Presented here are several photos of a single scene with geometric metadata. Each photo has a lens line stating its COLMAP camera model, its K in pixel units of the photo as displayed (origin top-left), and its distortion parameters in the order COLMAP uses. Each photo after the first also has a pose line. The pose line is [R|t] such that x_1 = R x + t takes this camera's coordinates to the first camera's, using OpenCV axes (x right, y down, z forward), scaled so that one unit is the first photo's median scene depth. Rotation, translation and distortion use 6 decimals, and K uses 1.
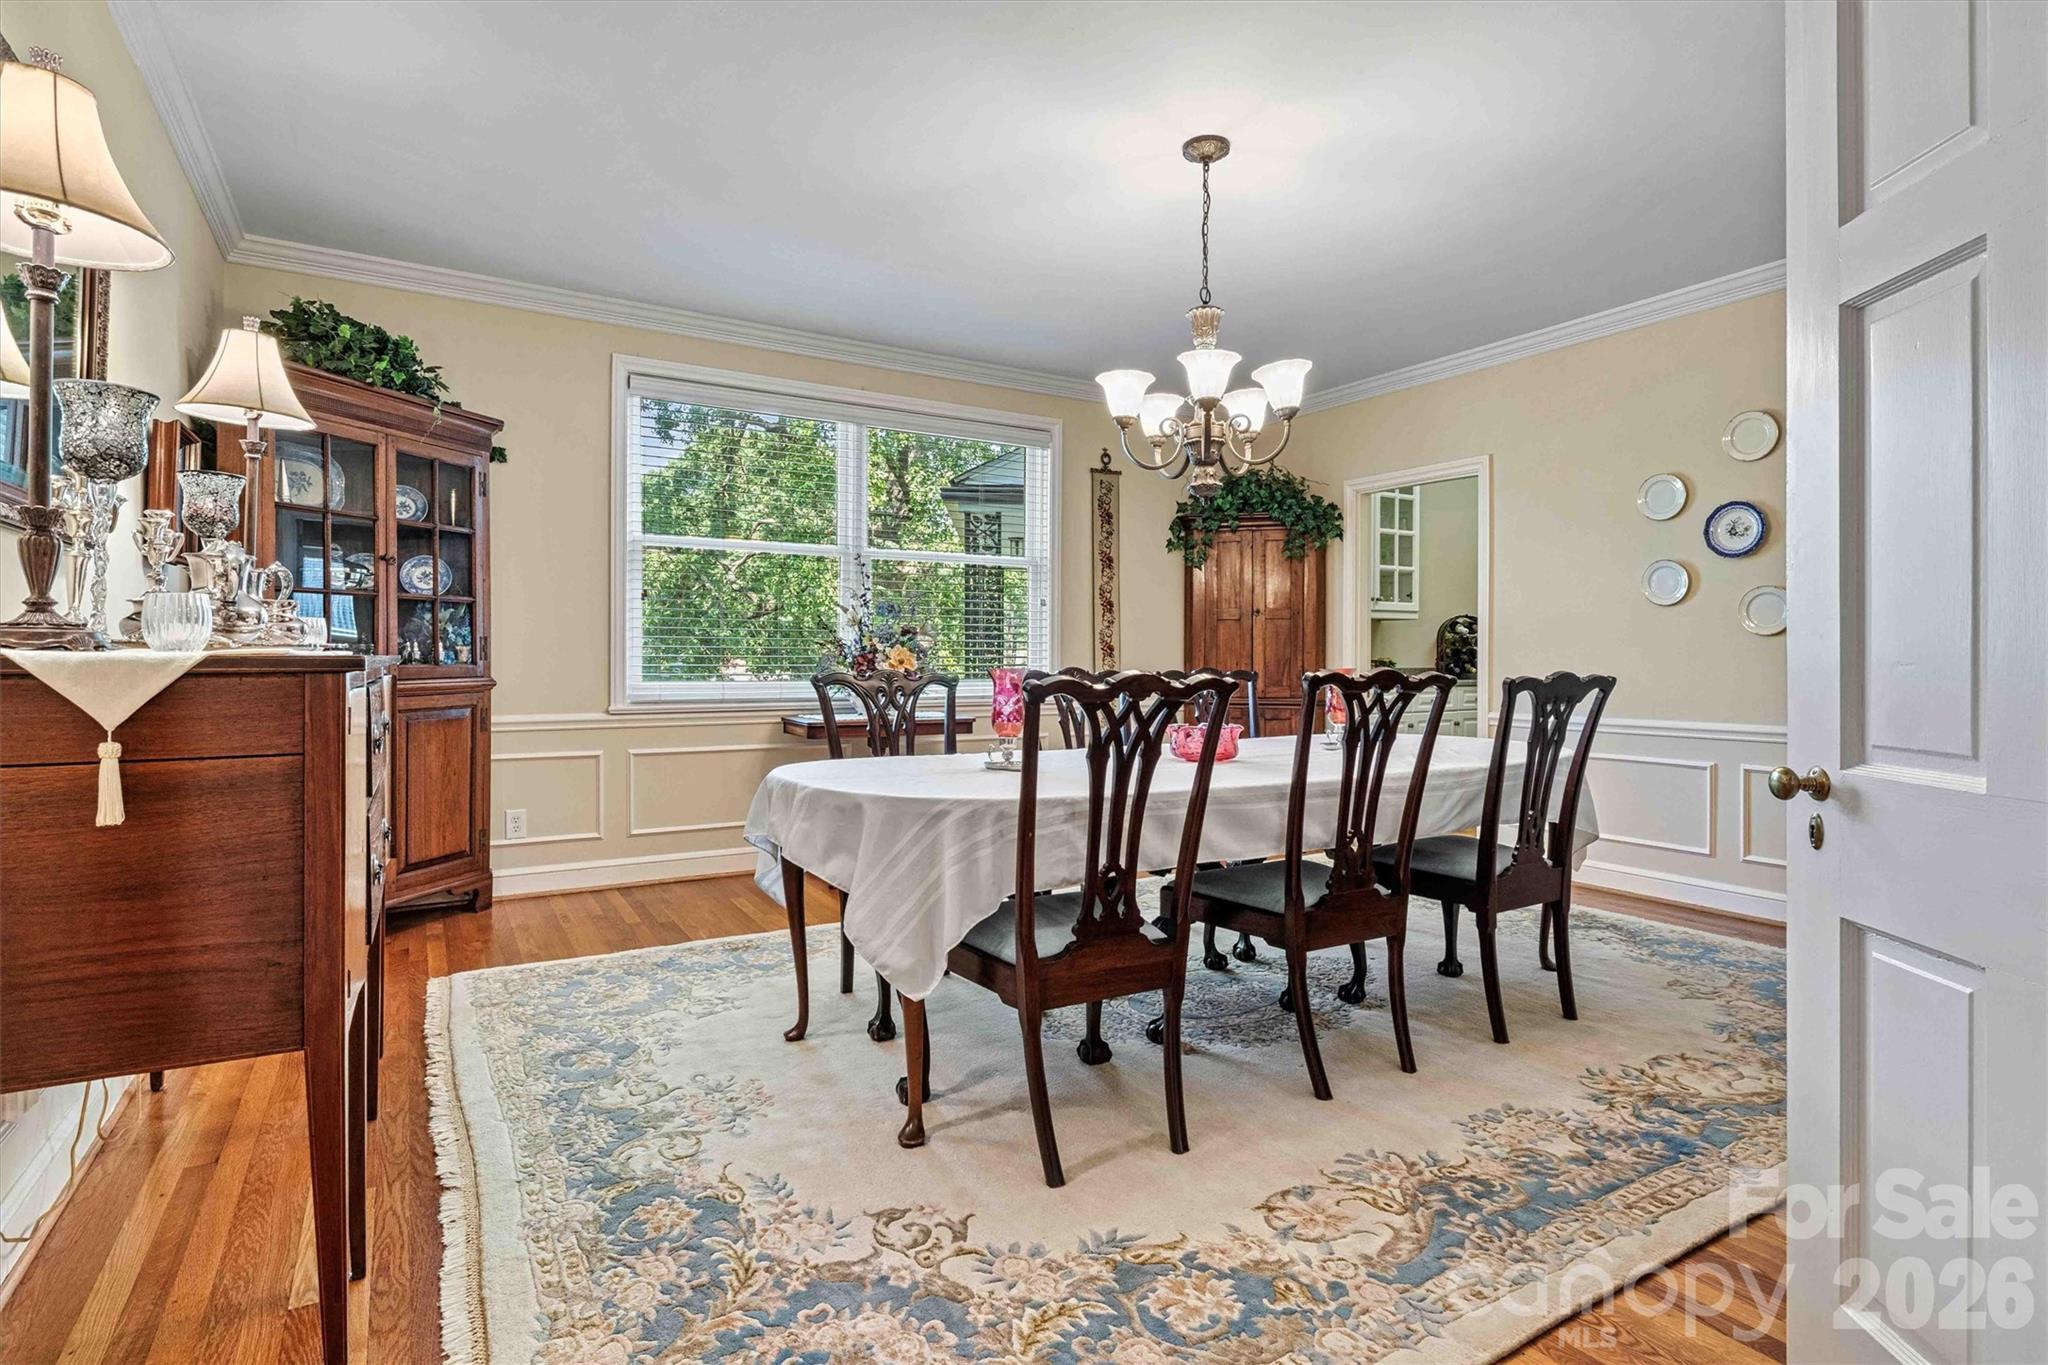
lens RADIAL K [[1037.1, 0, 1027.3], [0, 1037.1, 679.8], [0, 0, 1]] dist [-0.018843, -0.001744]
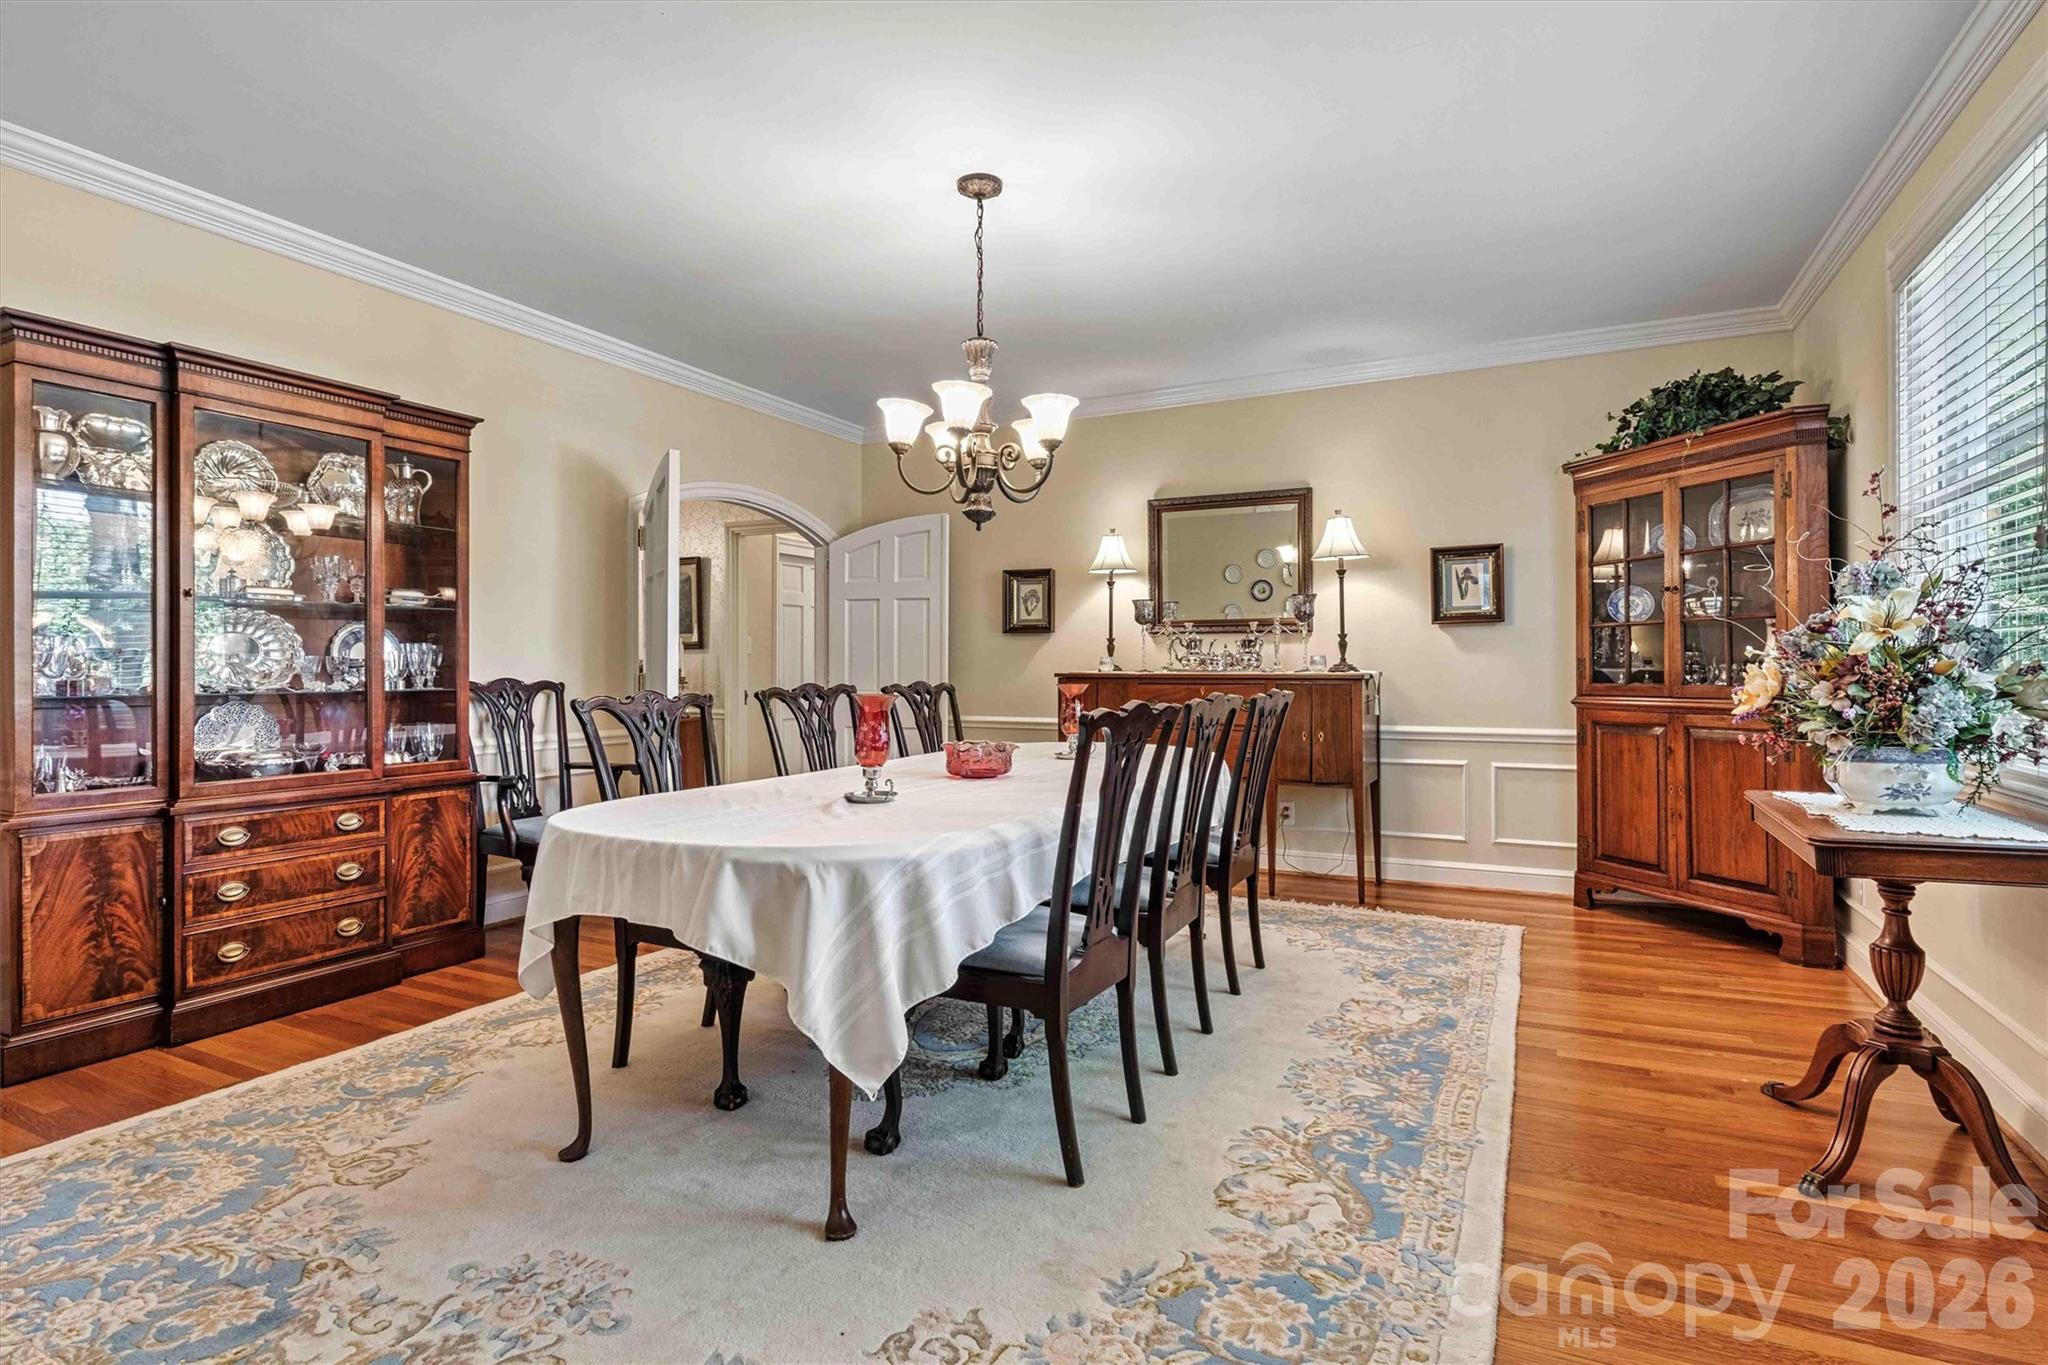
lens RADIAL K [[1037.1, 0, 1024.2], [0, 1037.1, 671.6], [0, 0, 1]] dist [-0.018843, -0.001744]
pose [[0.841627, -0.007271, 0.540010, -0.396928], [0.017117, 0.999766, -0.013216, -0.027110], [-0.539787, 0.020366, 0.841555, 0.152449]]
